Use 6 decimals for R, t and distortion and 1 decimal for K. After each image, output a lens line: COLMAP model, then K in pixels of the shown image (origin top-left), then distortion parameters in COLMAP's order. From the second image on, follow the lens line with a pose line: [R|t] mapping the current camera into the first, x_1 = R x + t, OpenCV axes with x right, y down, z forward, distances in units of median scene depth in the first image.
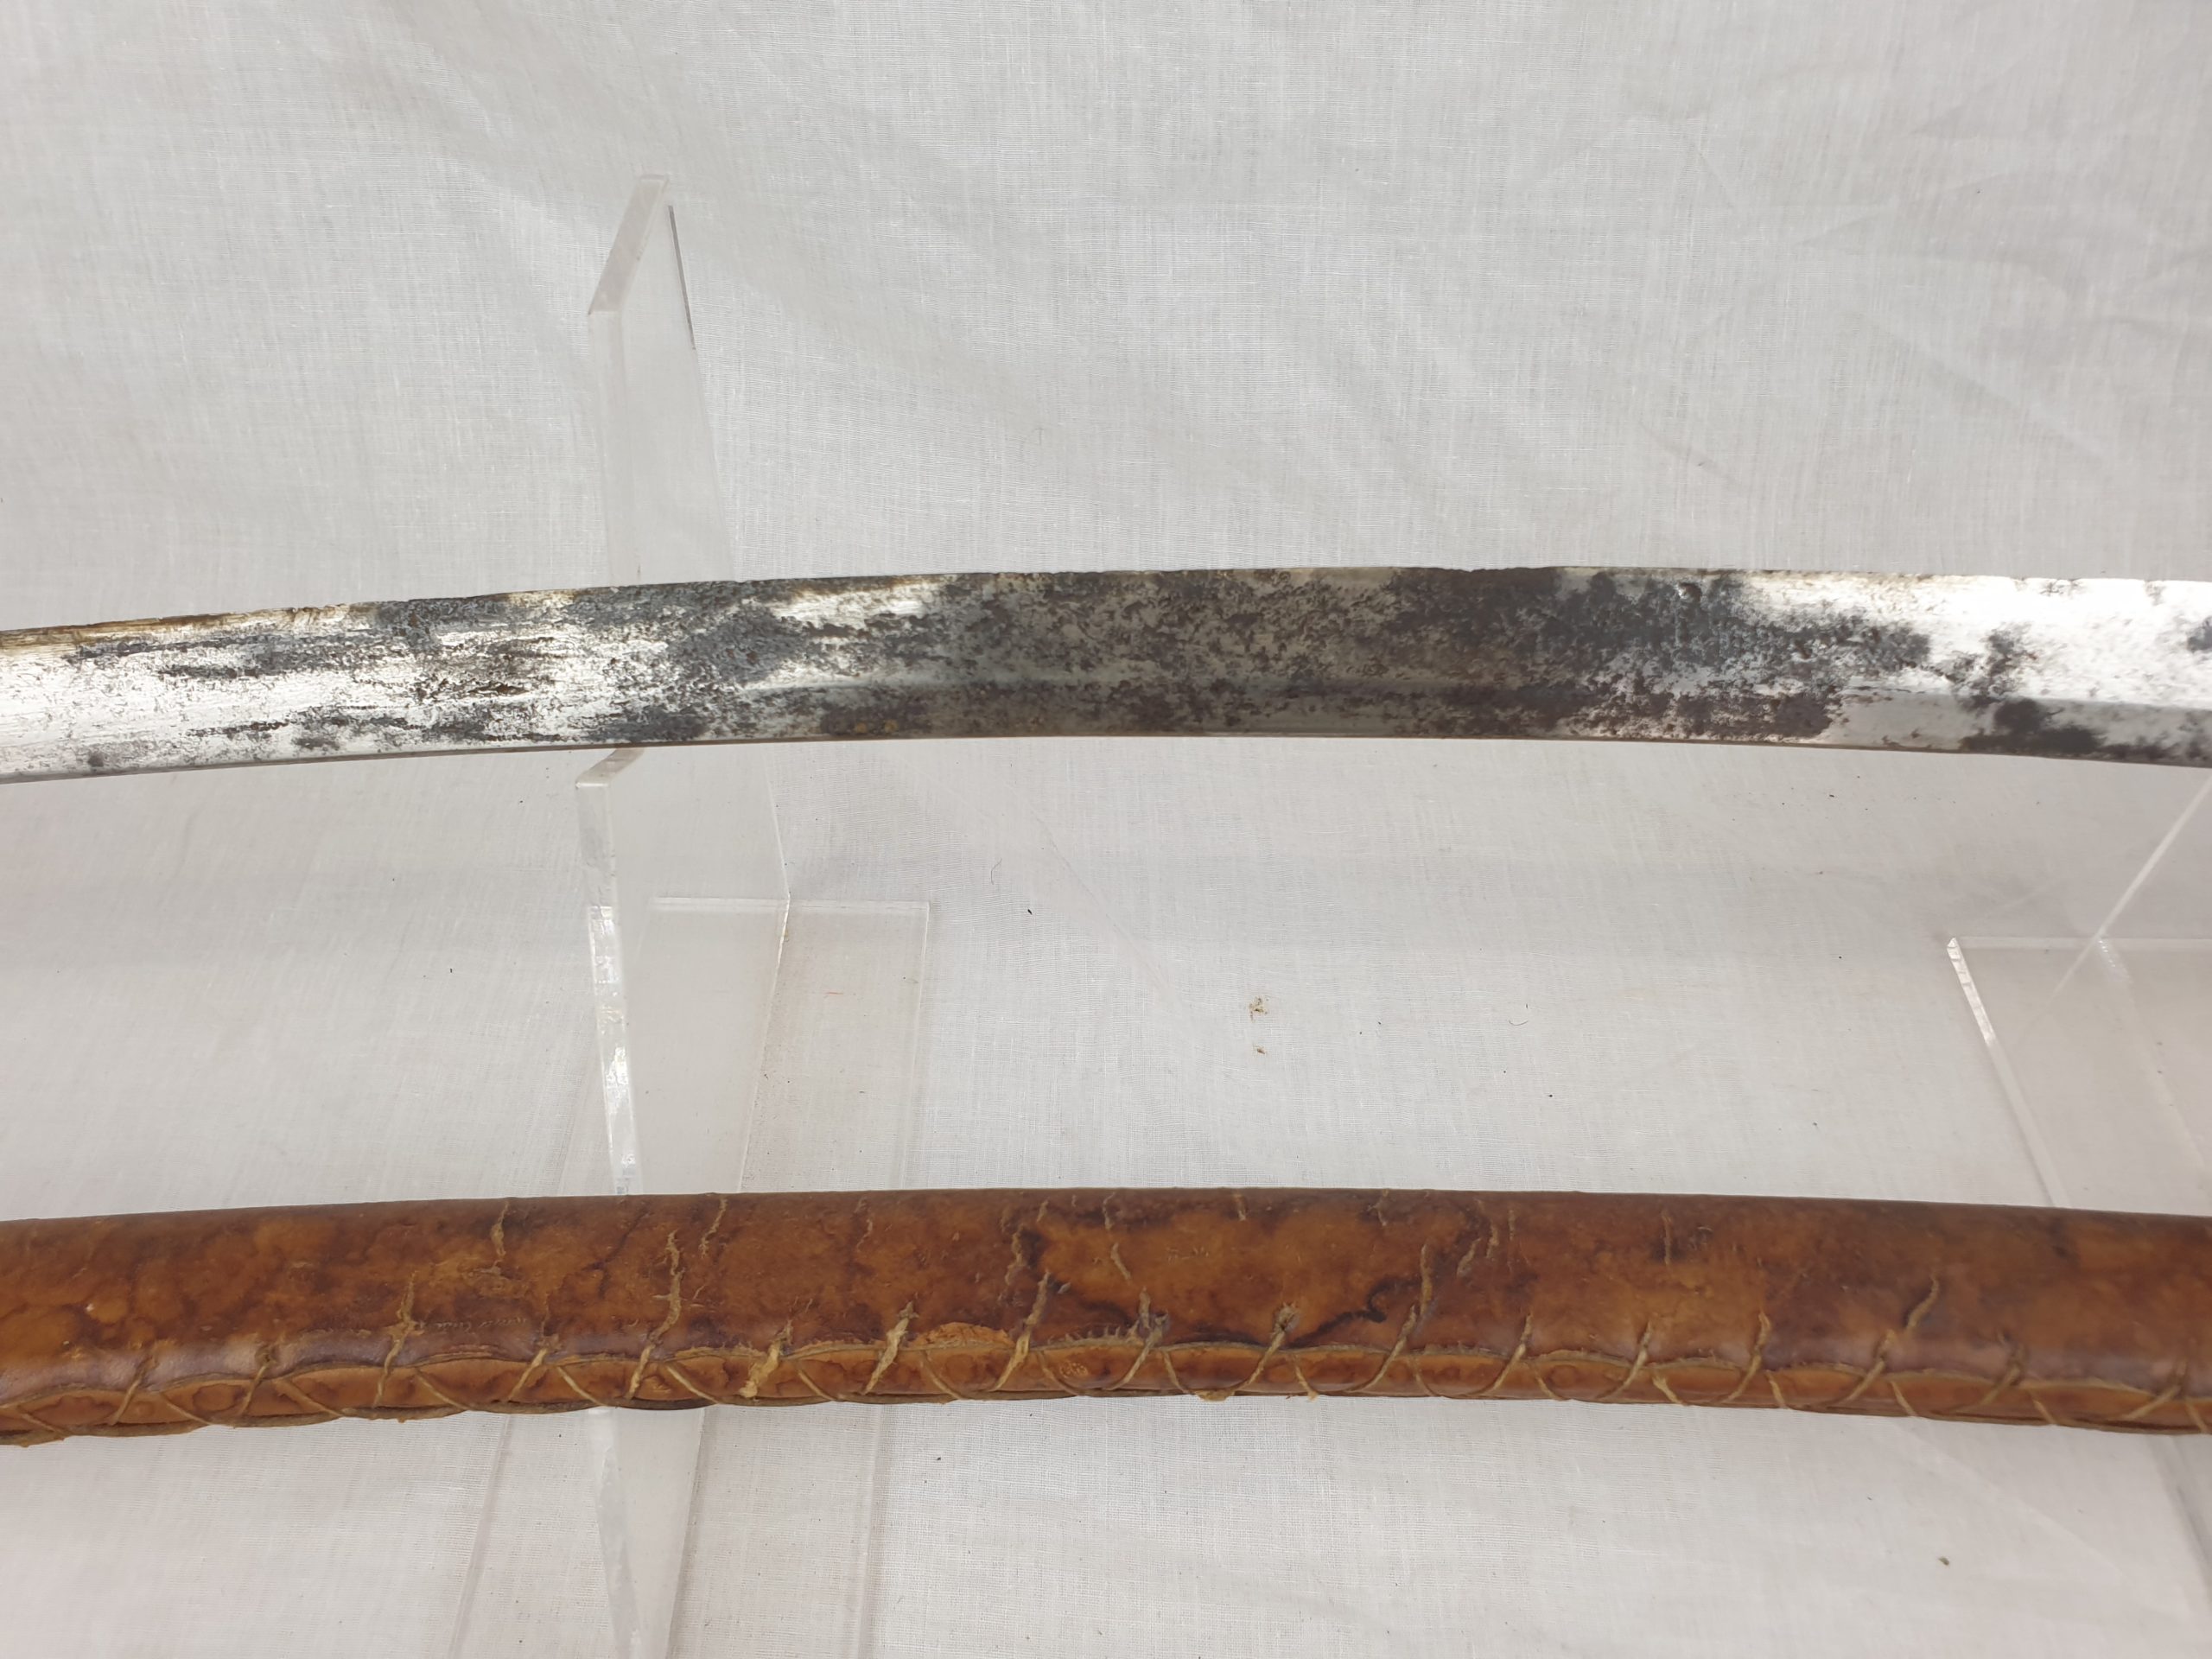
lens RADIAL K [[1709.5, 0, 1106.6], [0, 1709.5, 846.6], [0, 0, 1]] dist [-0.013267, 0.018879]
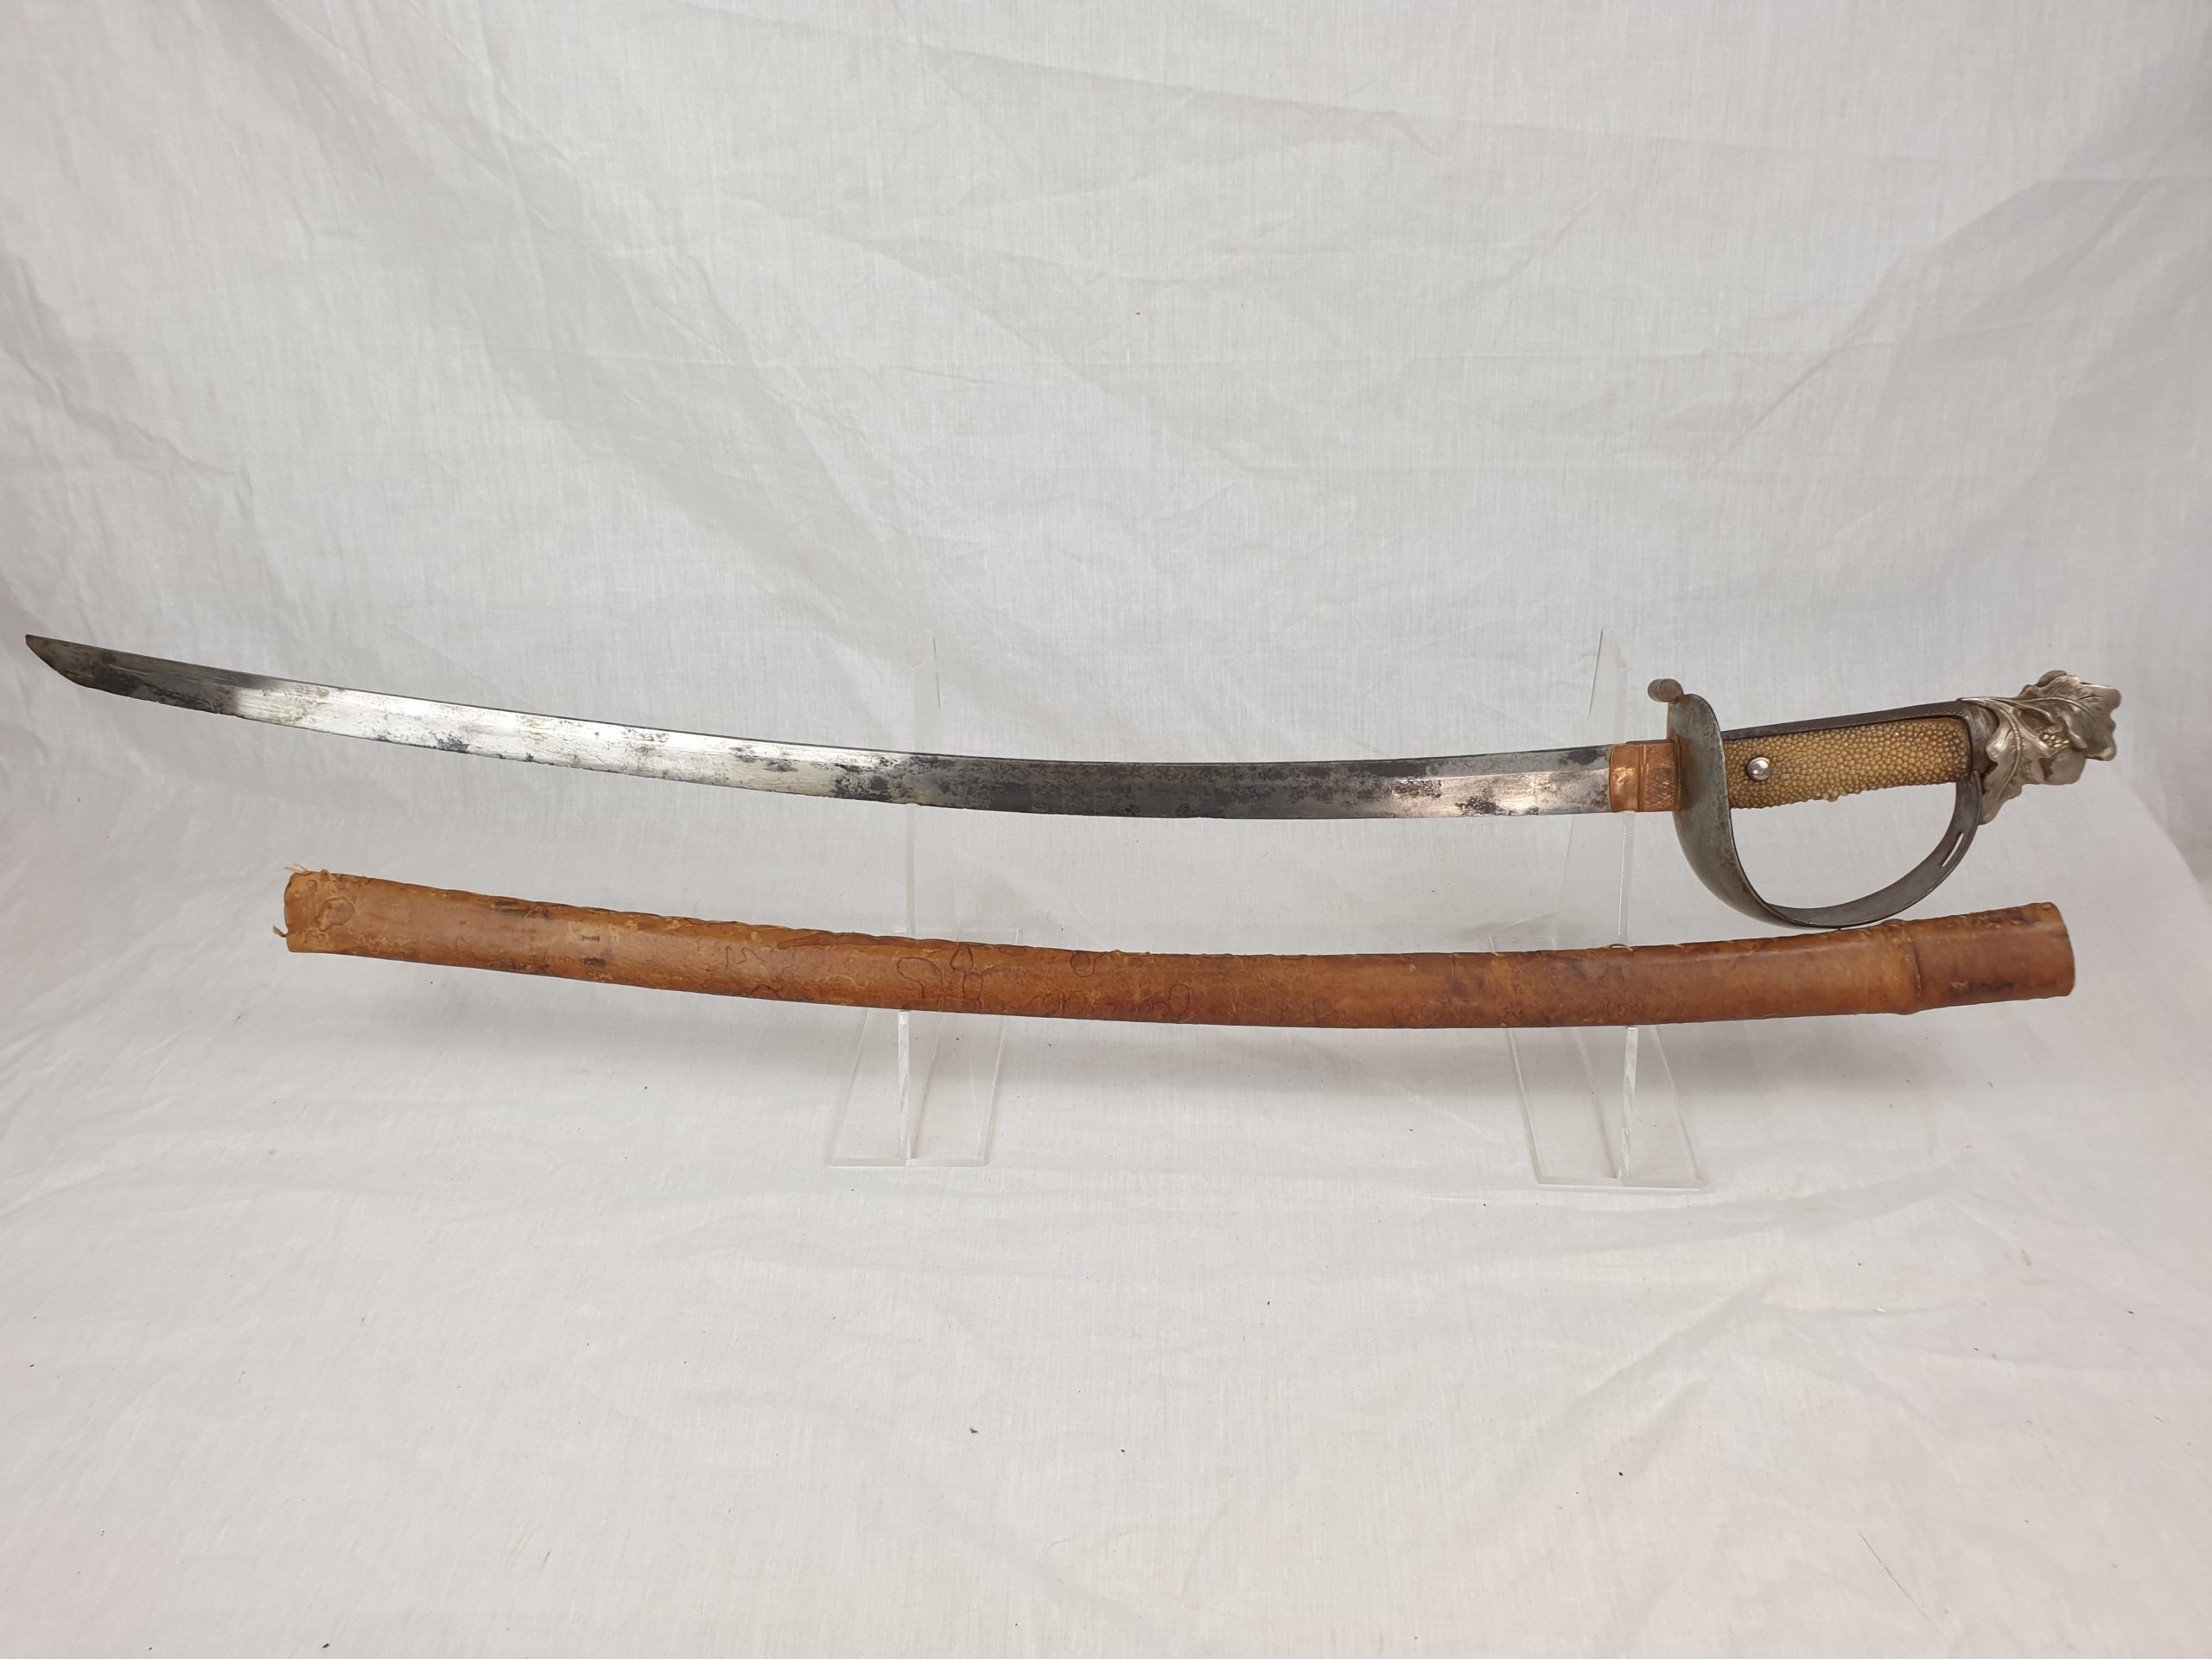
lens RADIAL K [[1709.5, 0, 1094.5], [0, 1709.5, 870.4], [0, 0, 1]] dist [-0.013267, 0.018879]
pose [[0.998200, -0.014386, -0.058230, 0.121681], [-0.000969, 0.966817, -0.255467, 0.505890], [0.059973, 0.255064, 0.965063, -1.139674]]
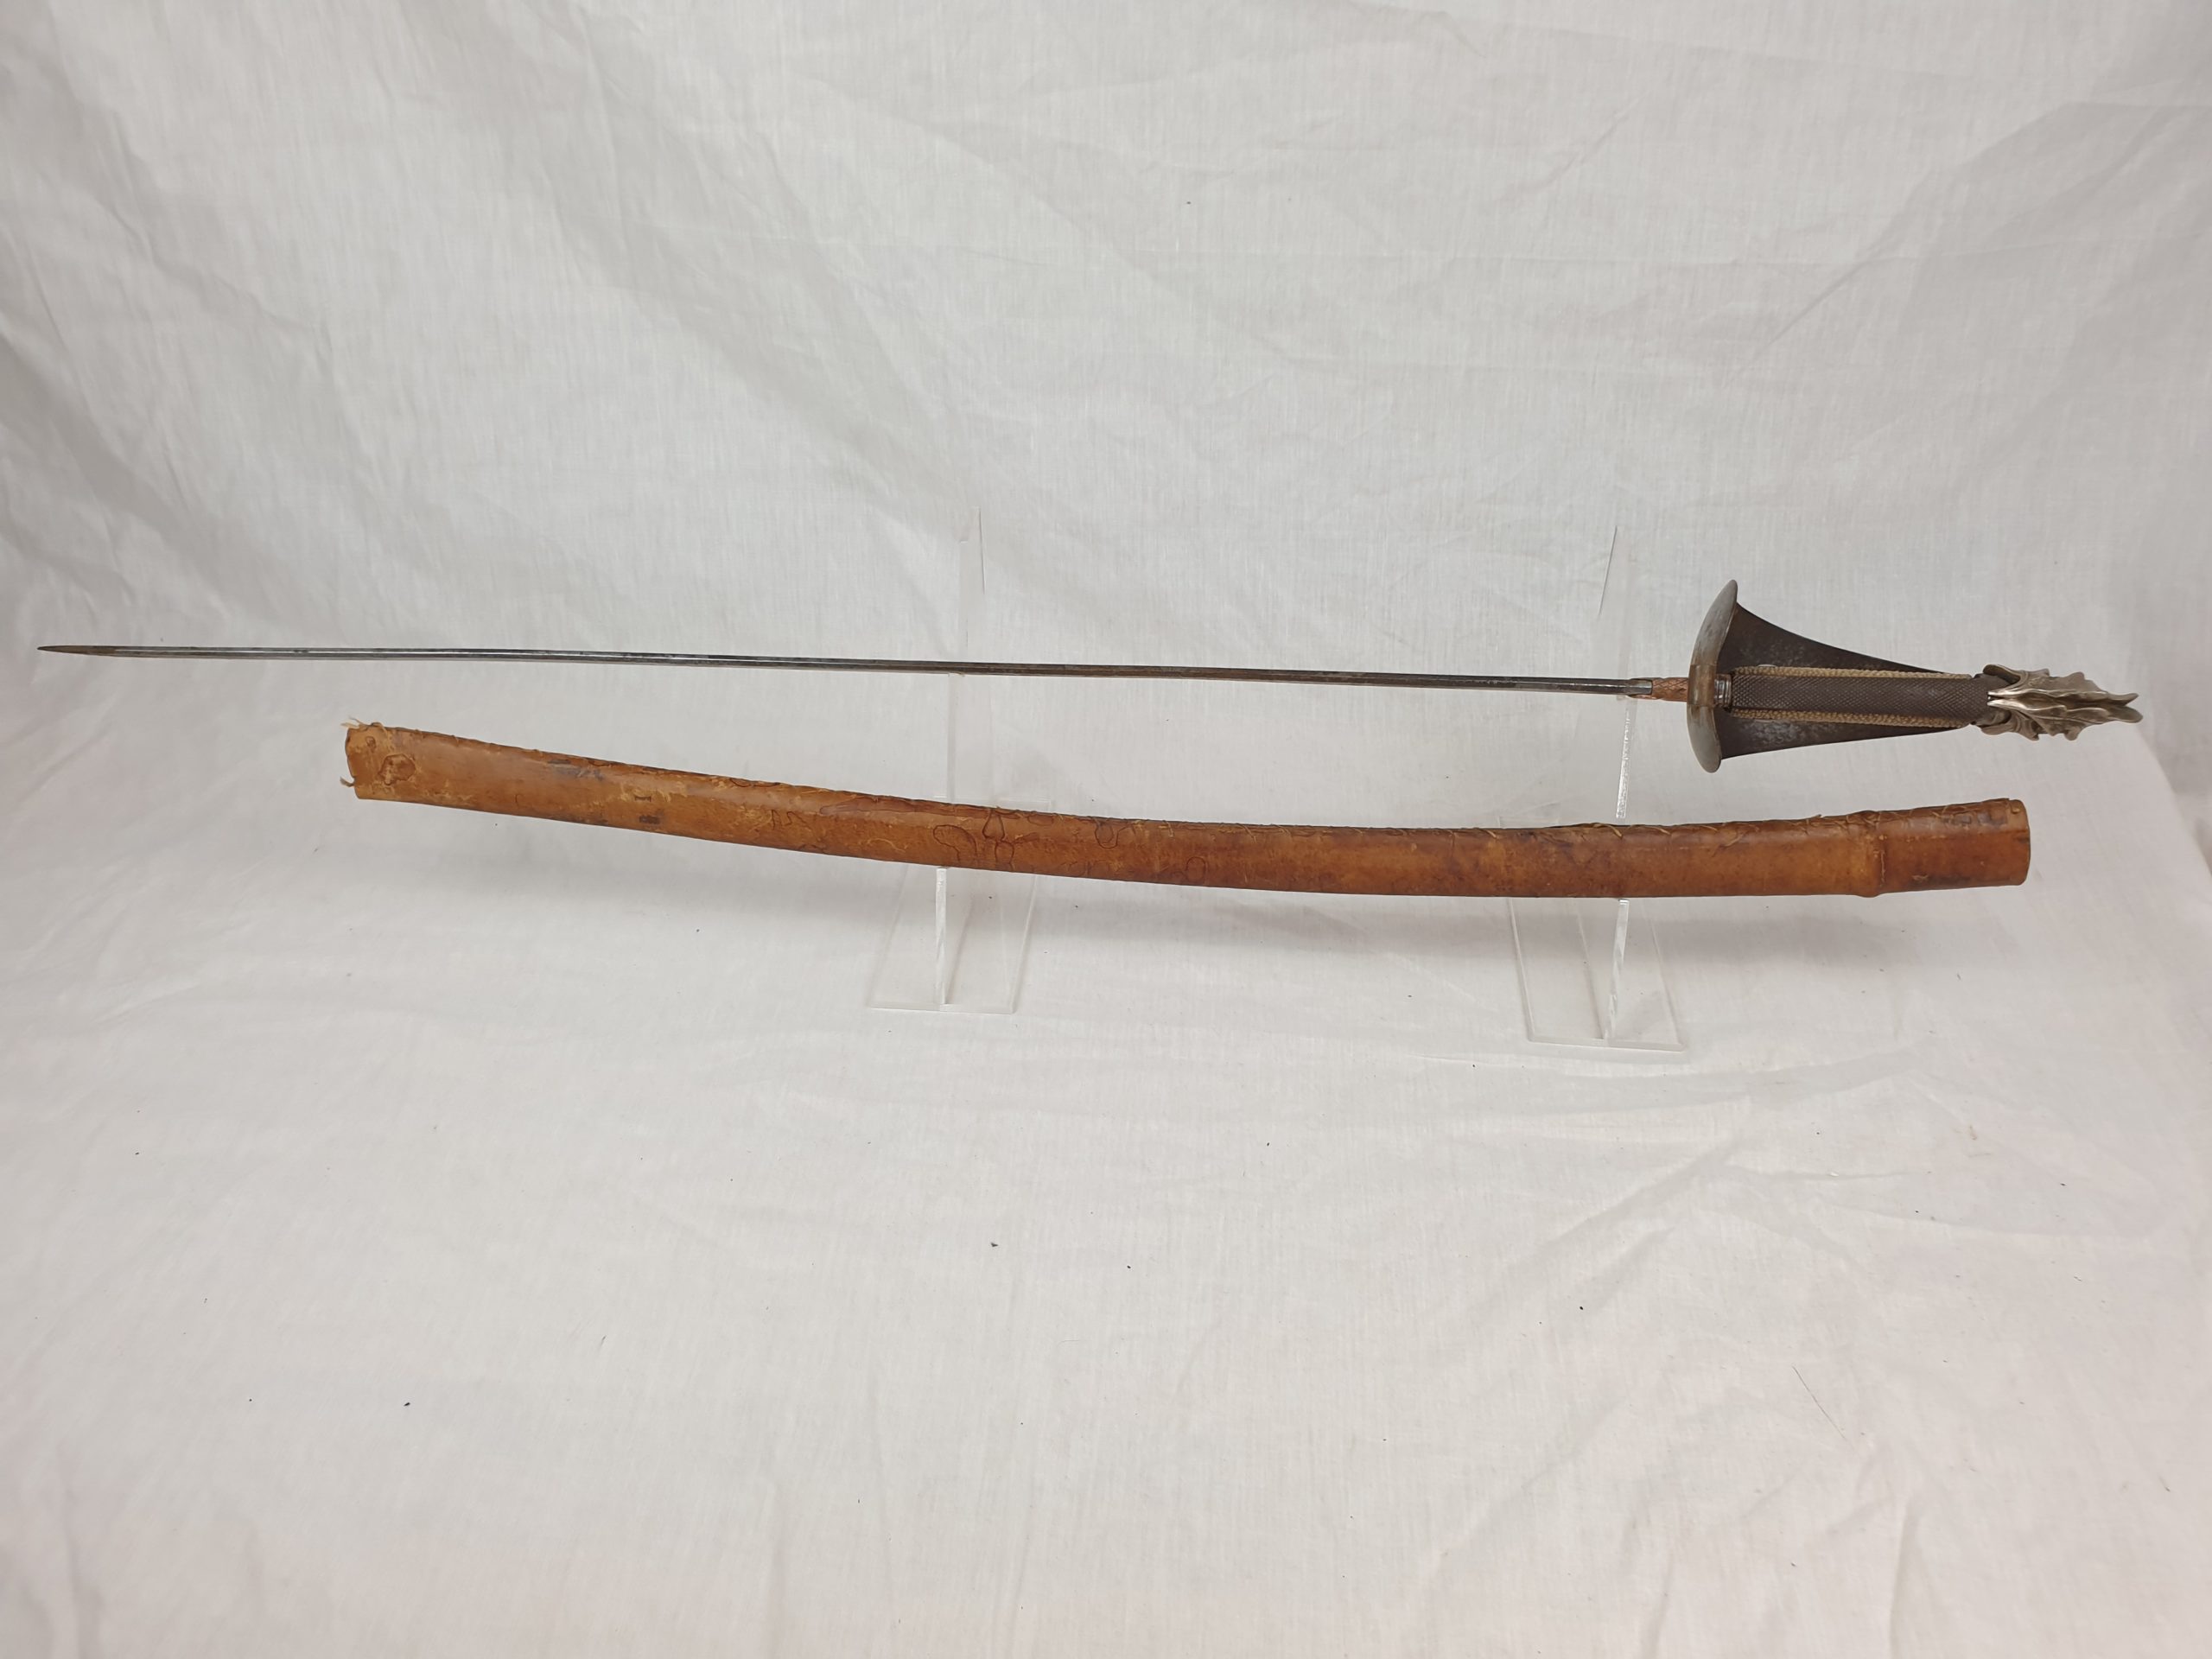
lens RADIAL K [[1709.5, 0, 1111.7], [0, 1709.5, 861.0], [0, 0, 1]] dist [-0.013267, 0.018879]
pose [[0.997263, 0.027597, -0.068587, 0.137213], [-0.040553, 0.979891, -0.195367, 0.551159], [0.061816, 0.197614, 0.978329, -1.247667]]
